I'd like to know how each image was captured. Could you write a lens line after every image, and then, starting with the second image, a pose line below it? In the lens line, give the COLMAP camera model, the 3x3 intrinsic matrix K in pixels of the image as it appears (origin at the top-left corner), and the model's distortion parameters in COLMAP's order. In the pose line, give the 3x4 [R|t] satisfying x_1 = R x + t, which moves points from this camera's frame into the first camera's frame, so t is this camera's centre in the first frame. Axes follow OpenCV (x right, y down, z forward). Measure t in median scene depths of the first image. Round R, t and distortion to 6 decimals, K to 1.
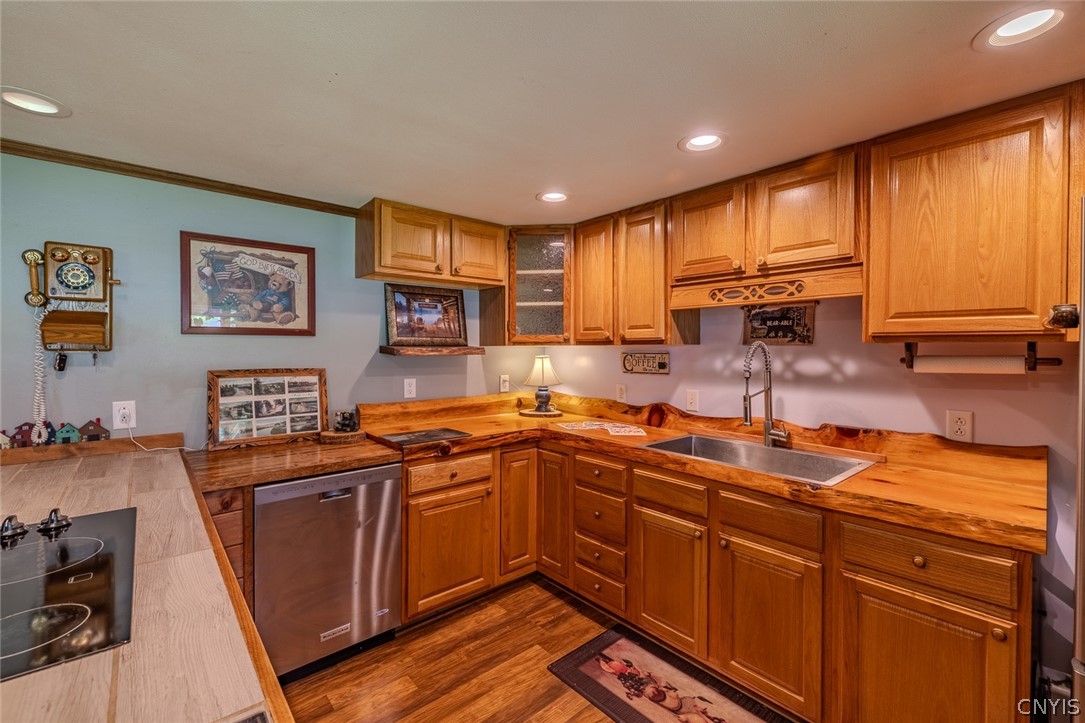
lens RADIAL K [[457.3, 0, 537.8], [0, 457.3, 354.8], [0, 0, 1]] dist [-0.001401, -0.000799]
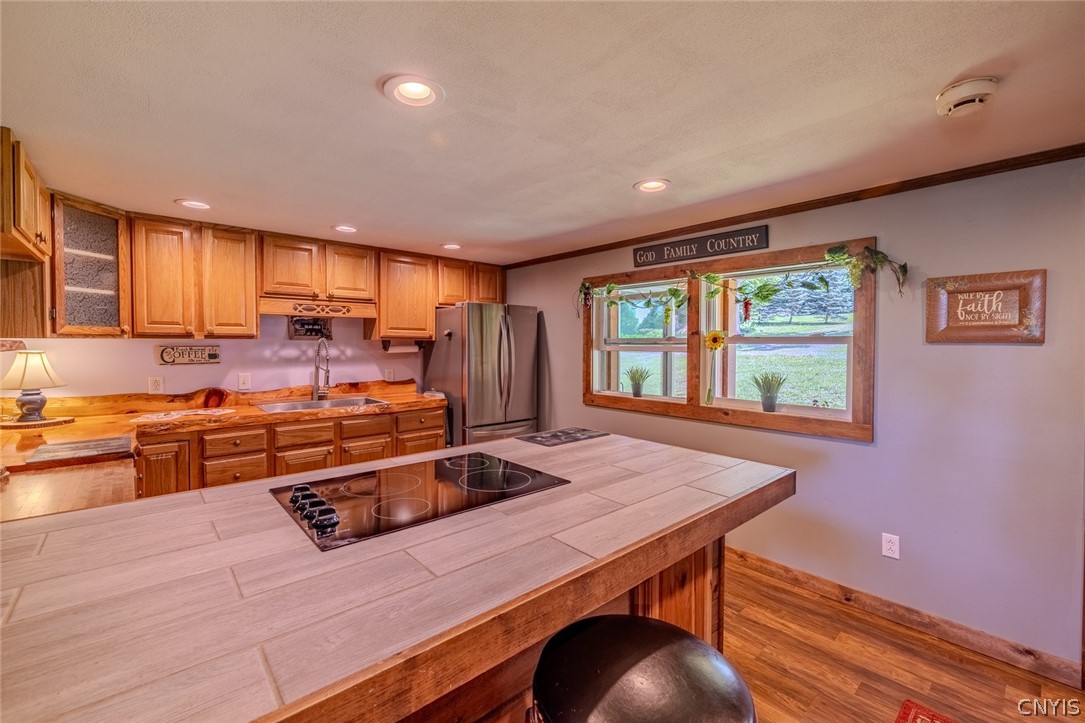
lens RADIAL K [[457.3, 0, 537.8], [0, 457.3, 354.4], [0, 0, 1]] dist [-0.001401, -0.000799]
pose [[-0.016095, -0.026723, 0.999513, -1.123644], [0.008371, 0.999604, 0.026860, -0.007354], [-0.999835, 0.008799, -0.015865, 0.204897]]
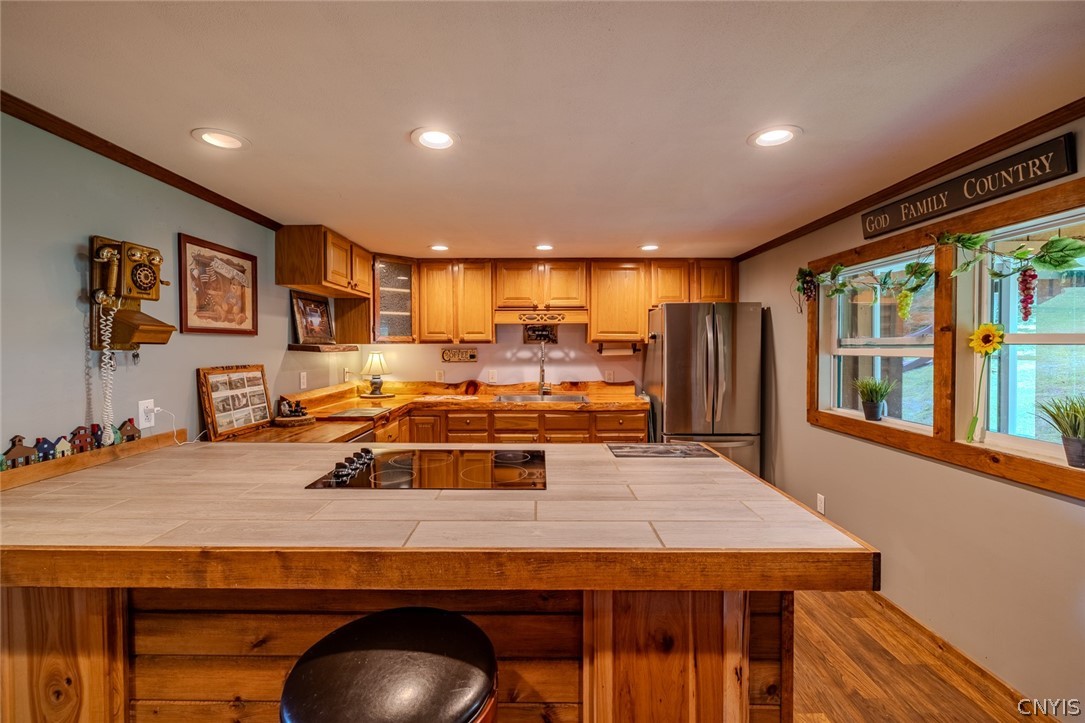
lens RADIAL K [[457.3, 0, 534.4], [0, 457.3, 355.8], [0, 0, 1]] dist [-0.001401, -0.000799]
pose [[0.656157, -0.019093, 0.754383, -0.956012], [0.011726, 0.999817, 0.015105, -0.000728], [-0.754533, -0.001065, 0.656261, -0.260268]]
